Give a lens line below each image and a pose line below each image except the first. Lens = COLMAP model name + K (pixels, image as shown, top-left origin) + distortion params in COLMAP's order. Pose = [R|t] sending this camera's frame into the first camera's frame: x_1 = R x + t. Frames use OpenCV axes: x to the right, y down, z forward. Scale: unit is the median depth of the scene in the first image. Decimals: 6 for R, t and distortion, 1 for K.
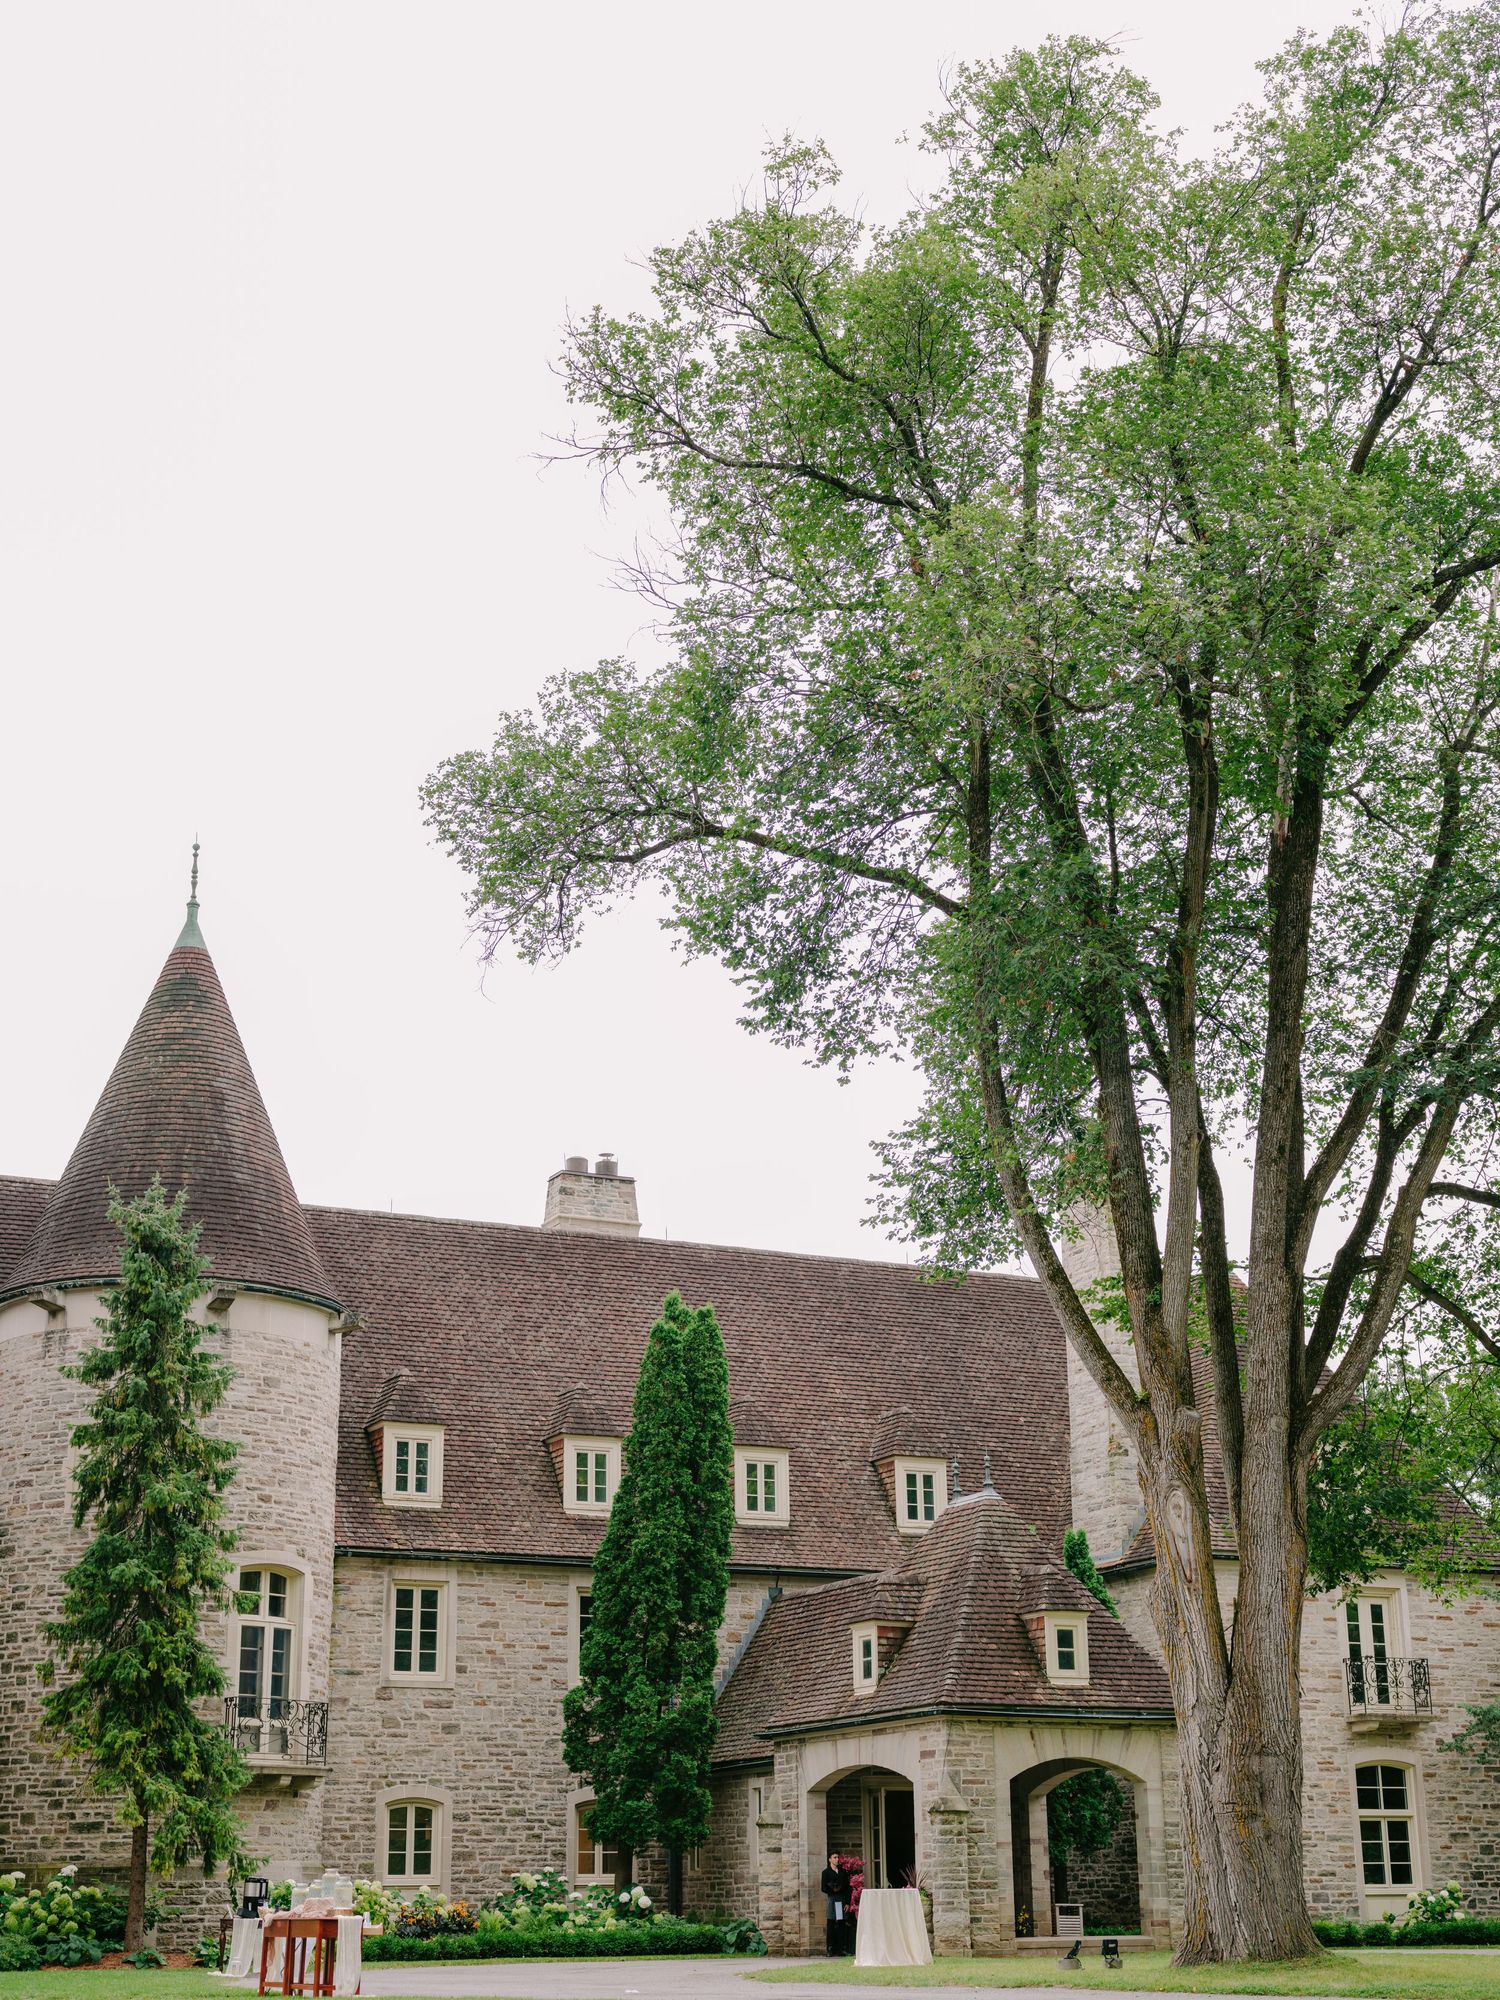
lens RADIAL K [[2808.8, 0, 759.0], [0, 2808.8, 982.4], [0, 0, 1]] dist [0.004641, 0.000000]
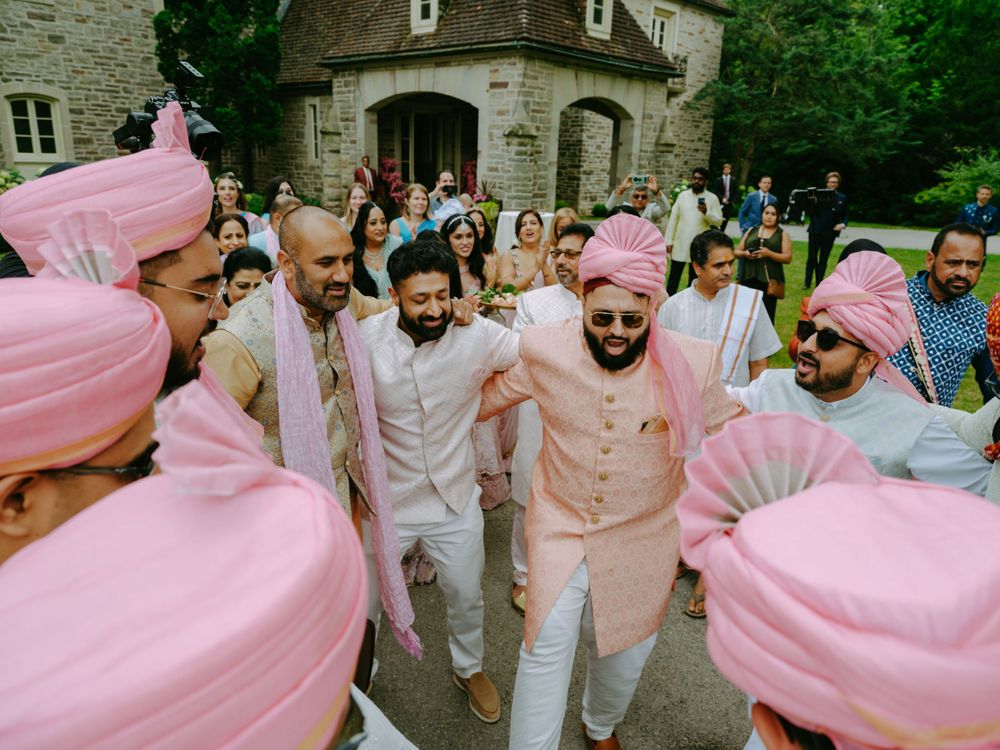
lens RADIAL K [[752.9, 0, 507.0], [0, 752.9, 374.6], [0, 0, 1]] dist [-0.004179, 0.010677]
pose [[0.937373, -0.054968, 0.343963, -0.047447], [-0.152696, 0.822688, 0.547602, 0.182855], [-0.313075, -0.565829, 0.762772, 0.626335]]
